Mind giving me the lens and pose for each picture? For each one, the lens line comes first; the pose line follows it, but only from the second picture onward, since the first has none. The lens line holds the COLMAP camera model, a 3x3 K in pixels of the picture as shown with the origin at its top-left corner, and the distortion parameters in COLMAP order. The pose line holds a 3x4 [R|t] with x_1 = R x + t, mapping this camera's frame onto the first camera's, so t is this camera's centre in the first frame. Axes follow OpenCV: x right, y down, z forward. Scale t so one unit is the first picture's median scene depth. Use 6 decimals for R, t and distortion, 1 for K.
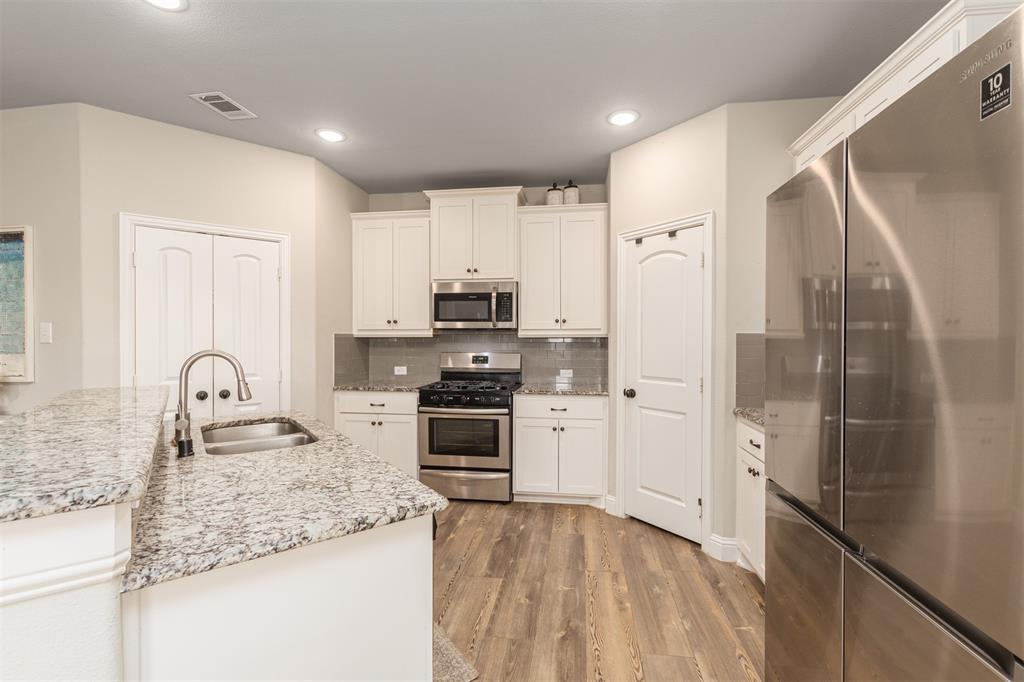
lens RADIAL K [[447.3, 0, 511.1], [0, 447.3, 339.1], [0, 0, 1]] dist [0.001817, -0.000182]
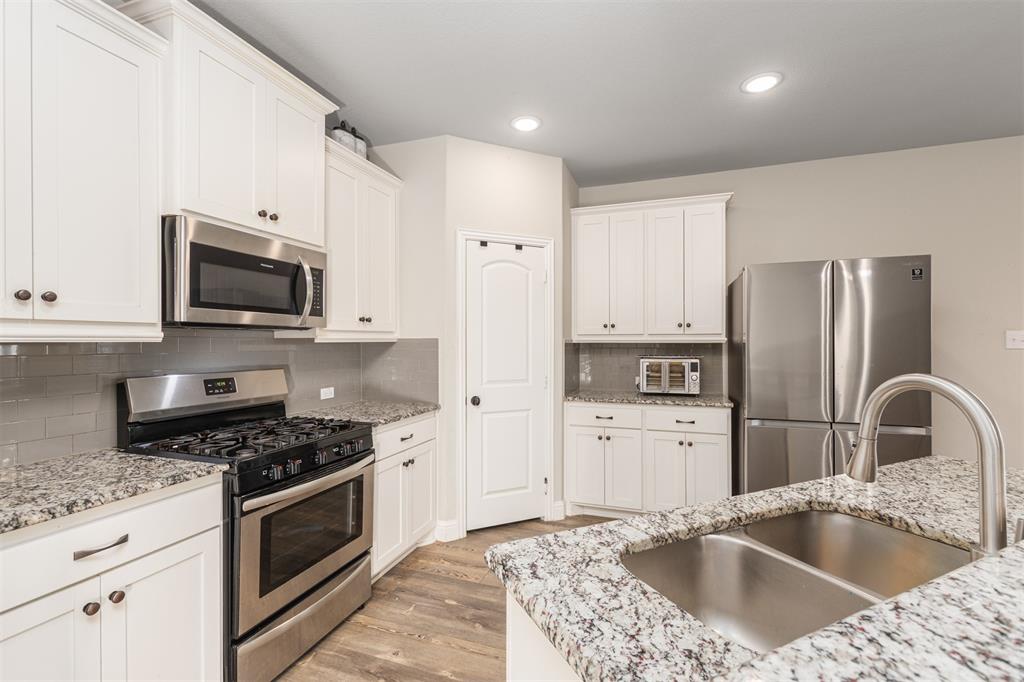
lens RADIAL K [[447.3, 0, 510.5], [0, 447.3, 340.6], [0, 0, 1]] dist [0.001817, -0.000182]
pose [[0.196716, 0.001331, 0.980460, -0.657565], [0.004962, 0.999985, -0.002353, -0.004368], [-0.980448, 0.005328, 0.196706, 0.740951]]
